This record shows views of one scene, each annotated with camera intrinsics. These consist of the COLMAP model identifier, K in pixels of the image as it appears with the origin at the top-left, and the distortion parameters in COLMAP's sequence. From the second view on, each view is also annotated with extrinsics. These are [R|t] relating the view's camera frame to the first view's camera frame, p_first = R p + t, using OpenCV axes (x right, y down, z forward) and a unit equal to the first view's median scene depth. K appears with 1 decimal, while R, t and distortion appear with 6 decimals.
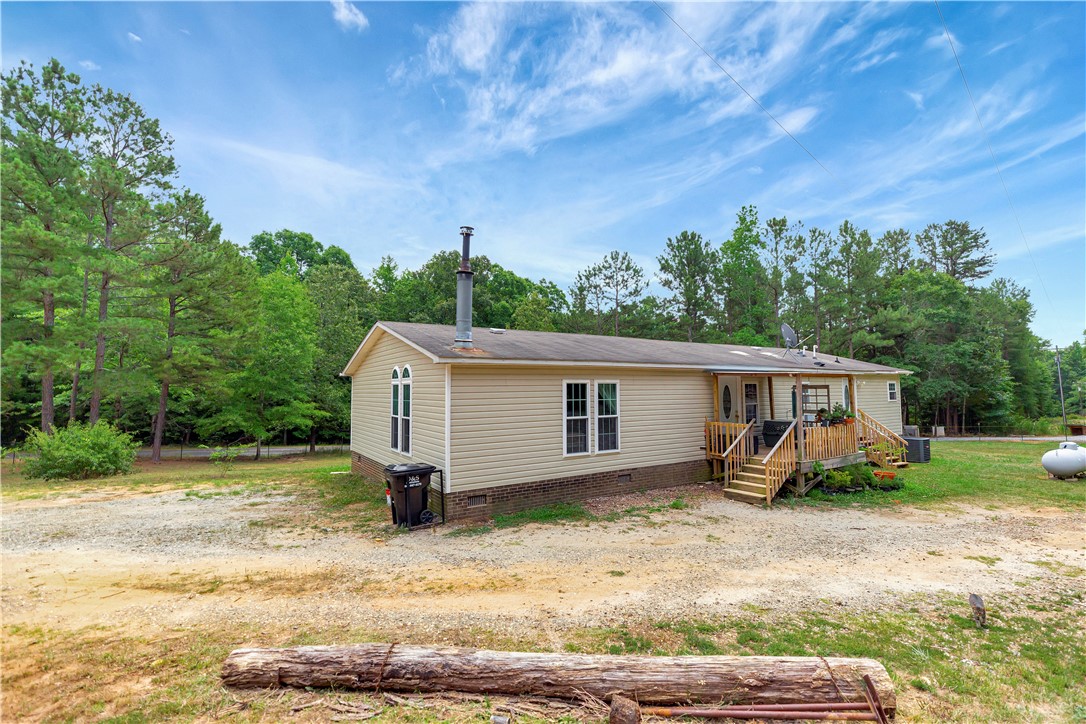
lens RADIAL K [[469.1, 0, 612.3], [0, 469.1, 364.2], [0, 0, 1]] dist [0.009228, 0.000186]
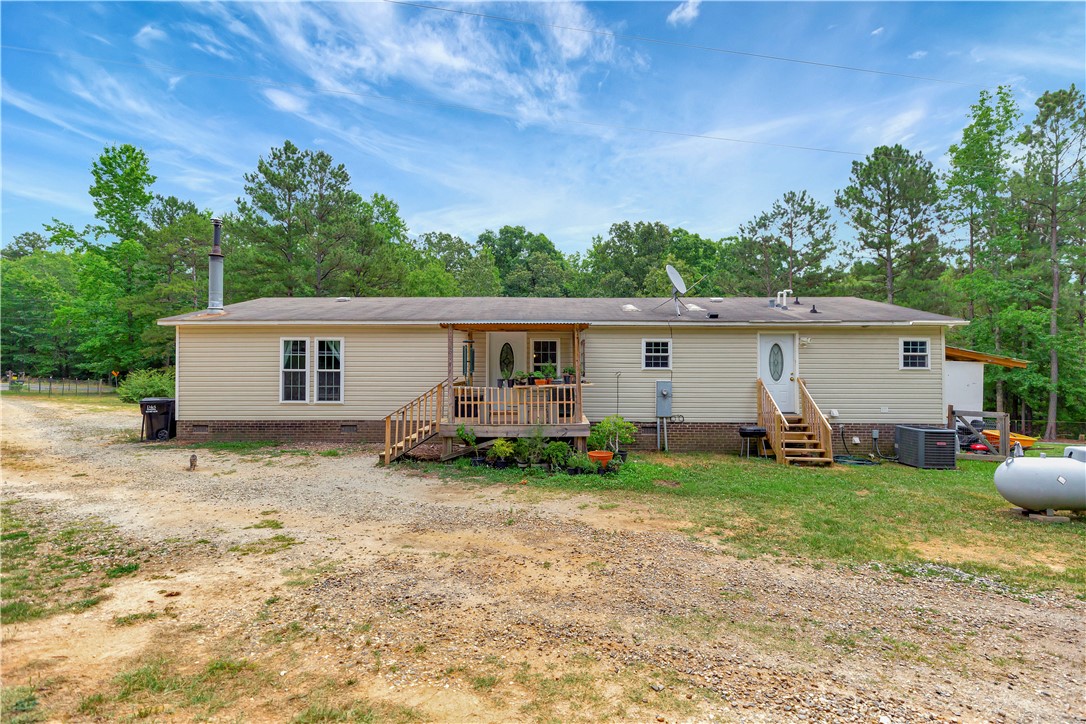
lens RADIAL K [[490.4, 0, 547.5], [0, 490.4, 356.2], [0, 0, 1]] dist [0.009978, -0.000058]
pose [[0.825439, -0.001509, -0.564490, 1.089312], [0.023570, 0.999216, 0.031795, 0.054746], [0.564000, -0.039550, 0.824827, 0.350008]]
